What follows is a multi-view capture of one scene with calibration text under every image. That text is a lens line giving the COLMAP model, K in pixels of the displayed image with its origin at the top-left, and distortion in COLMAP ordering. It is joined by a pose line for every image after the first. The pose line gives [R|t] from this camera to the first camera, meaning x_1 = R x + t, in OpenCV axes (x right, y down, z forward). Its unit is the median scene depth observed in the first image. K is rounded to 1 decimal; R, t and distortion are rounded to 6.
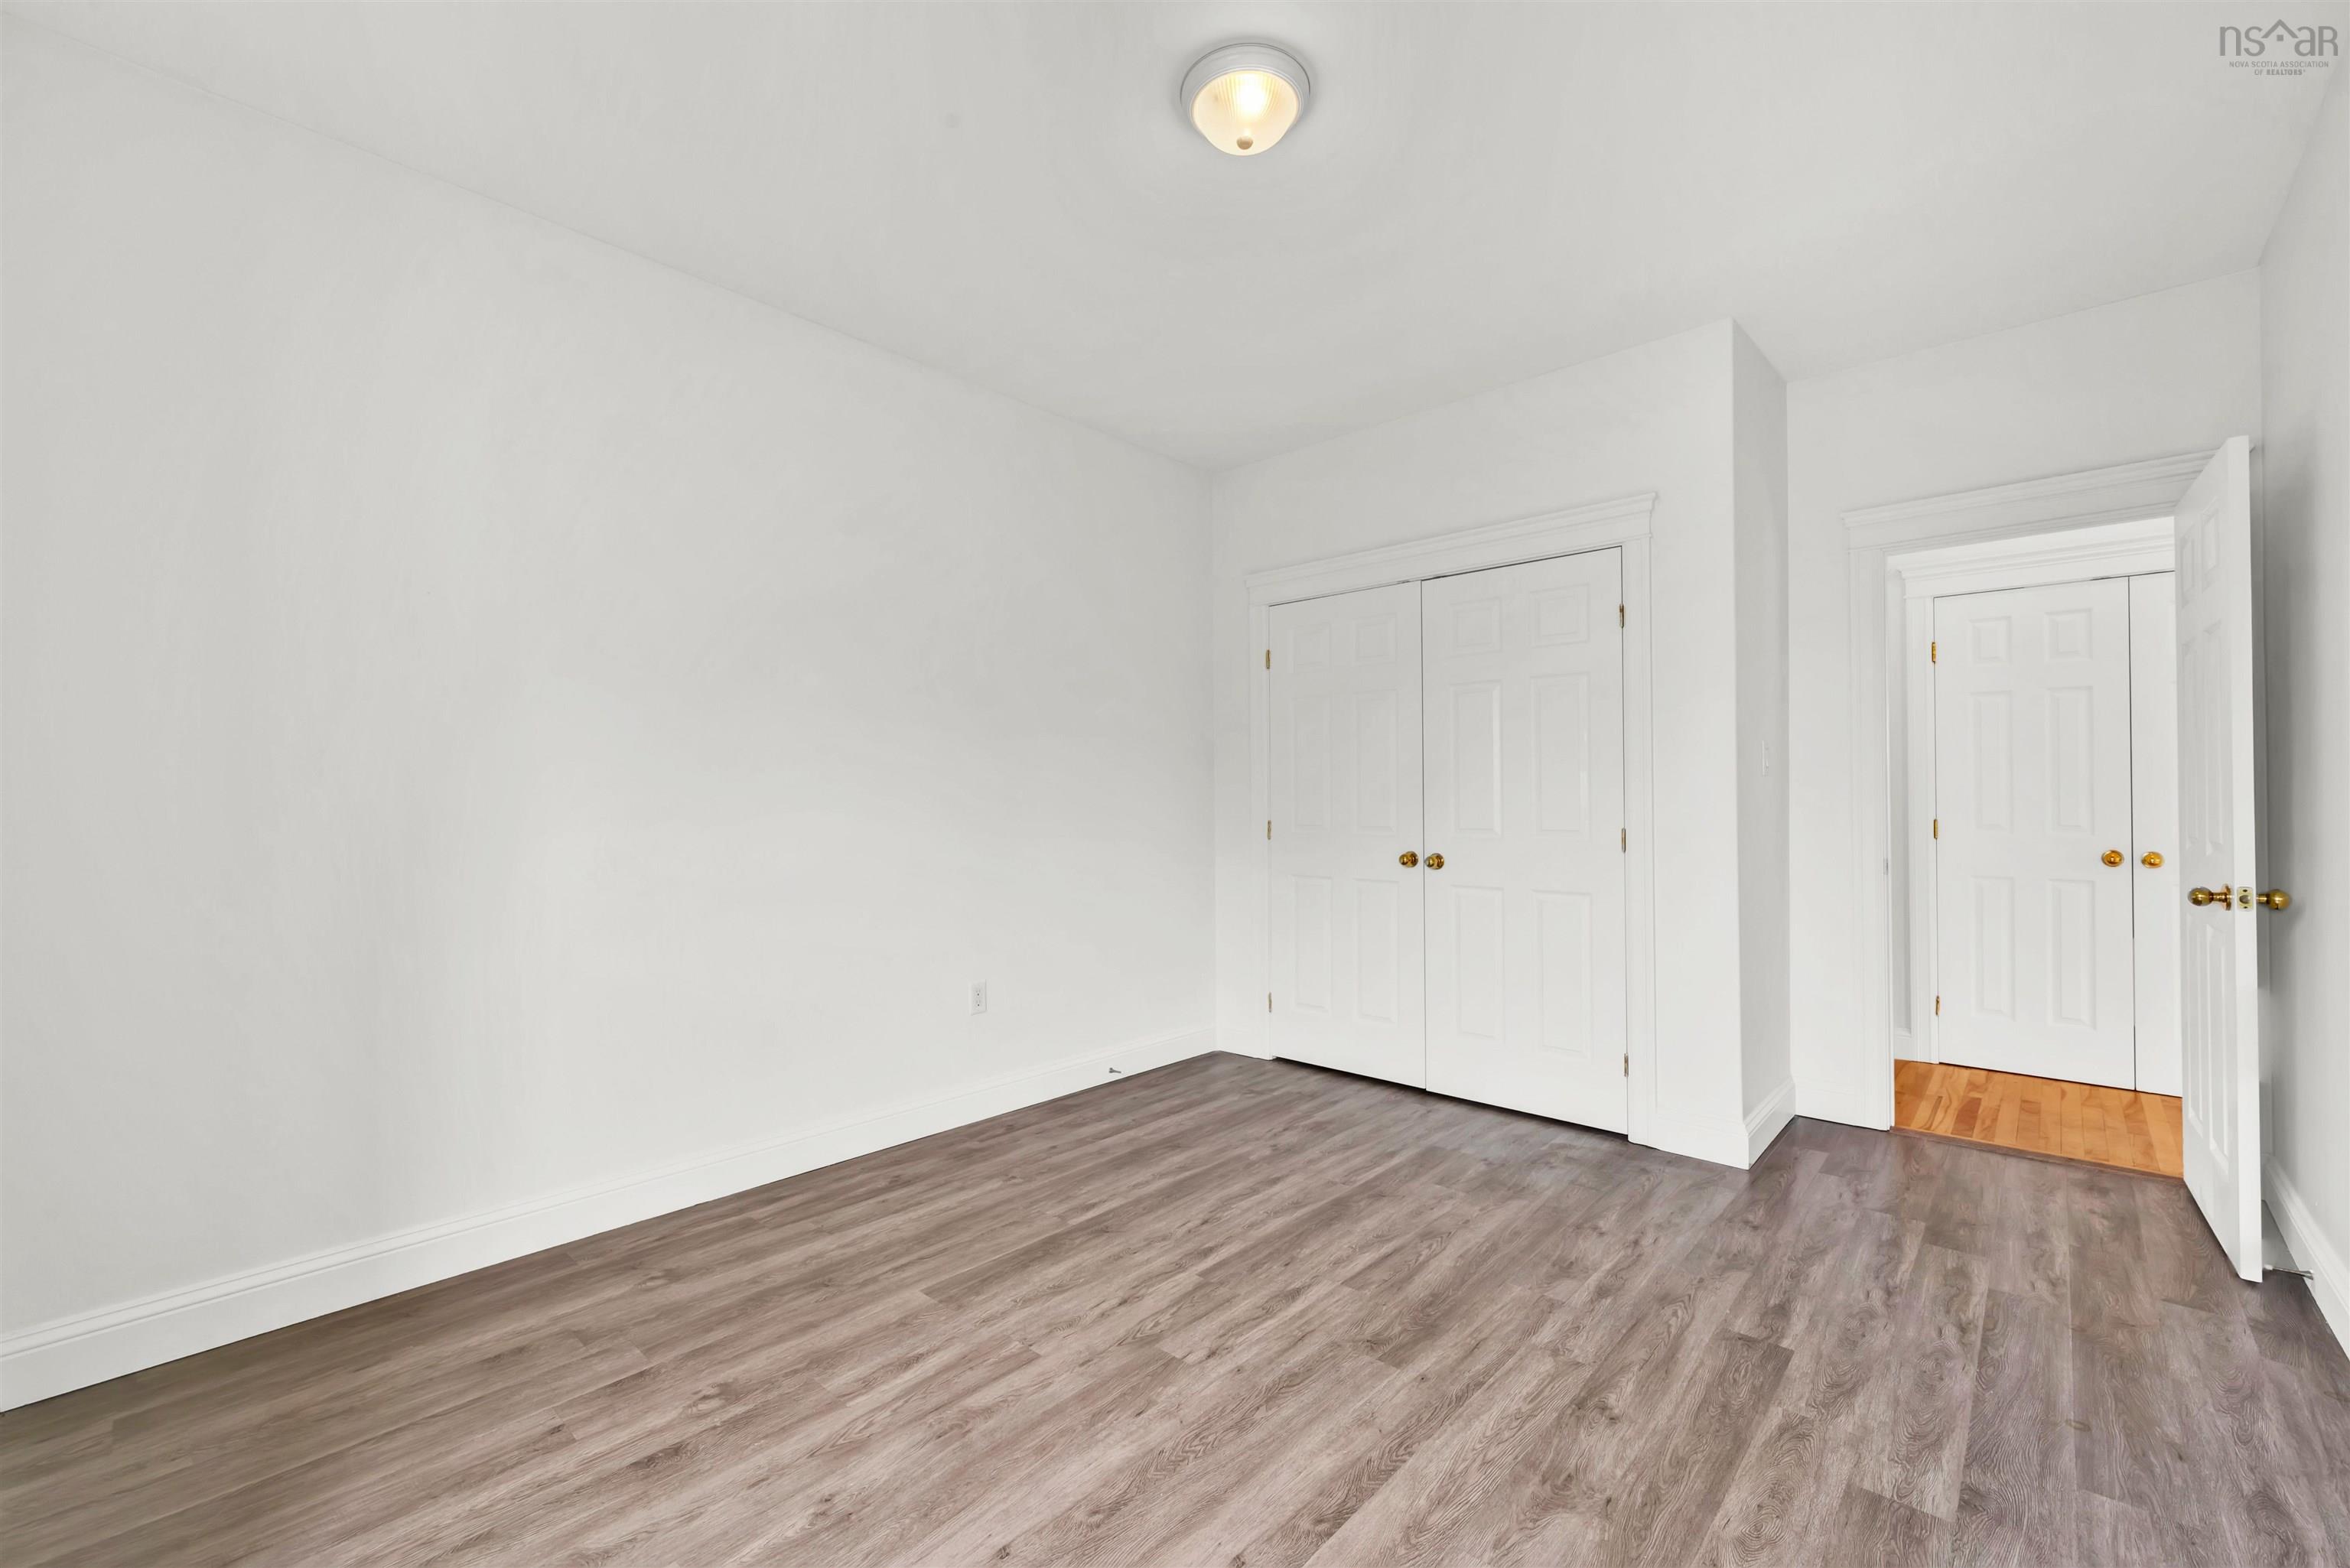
lens RADIAL K [[982.7, 0, 1175.7], [0, 982.7, 793.3], [0, 0, 1]] dist [-0.001371, 0.000253]
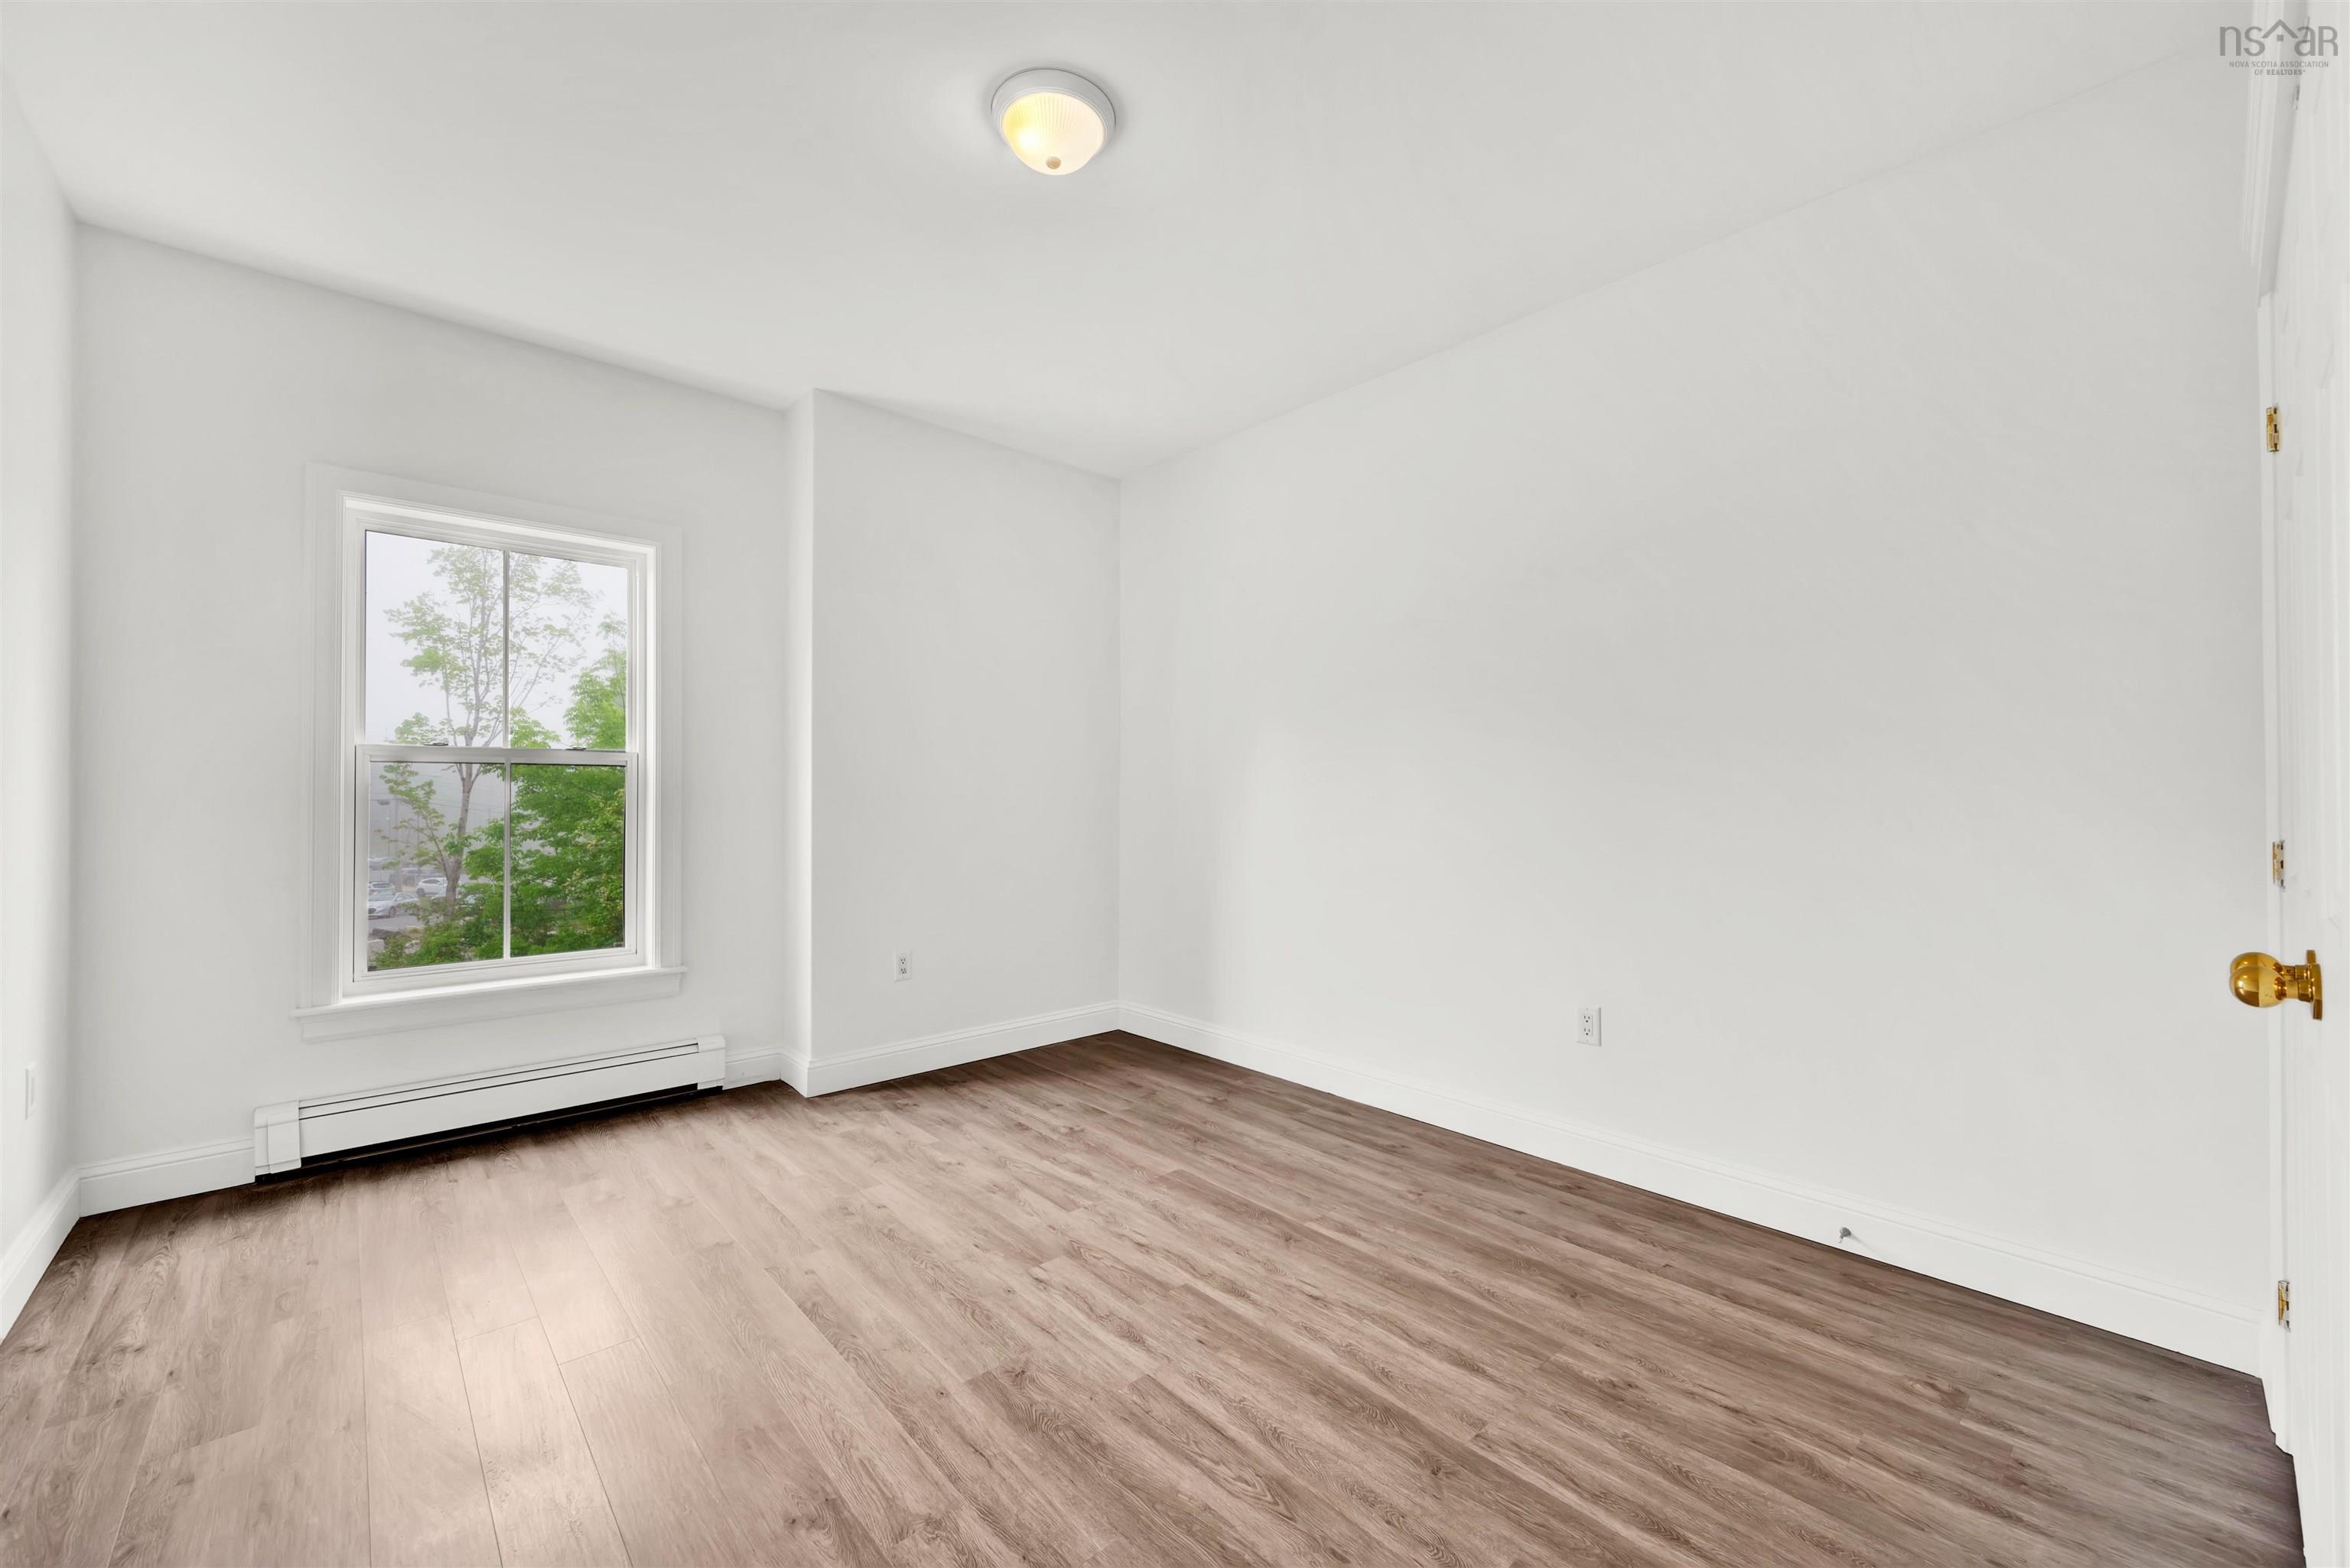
lens RADIAL K [[930.2, 0, 1179.0], [0, 930.2, 788.9], [0, 0, 1]] dist [0.000092, 0.000373]
pose [[-0.106889, -0.002581, -0.994268, 0.887823], [0.008235, 0.999960, -0.003481, 0.007862], [0.994237, -0.008559, -0.106863, 1.044695]]
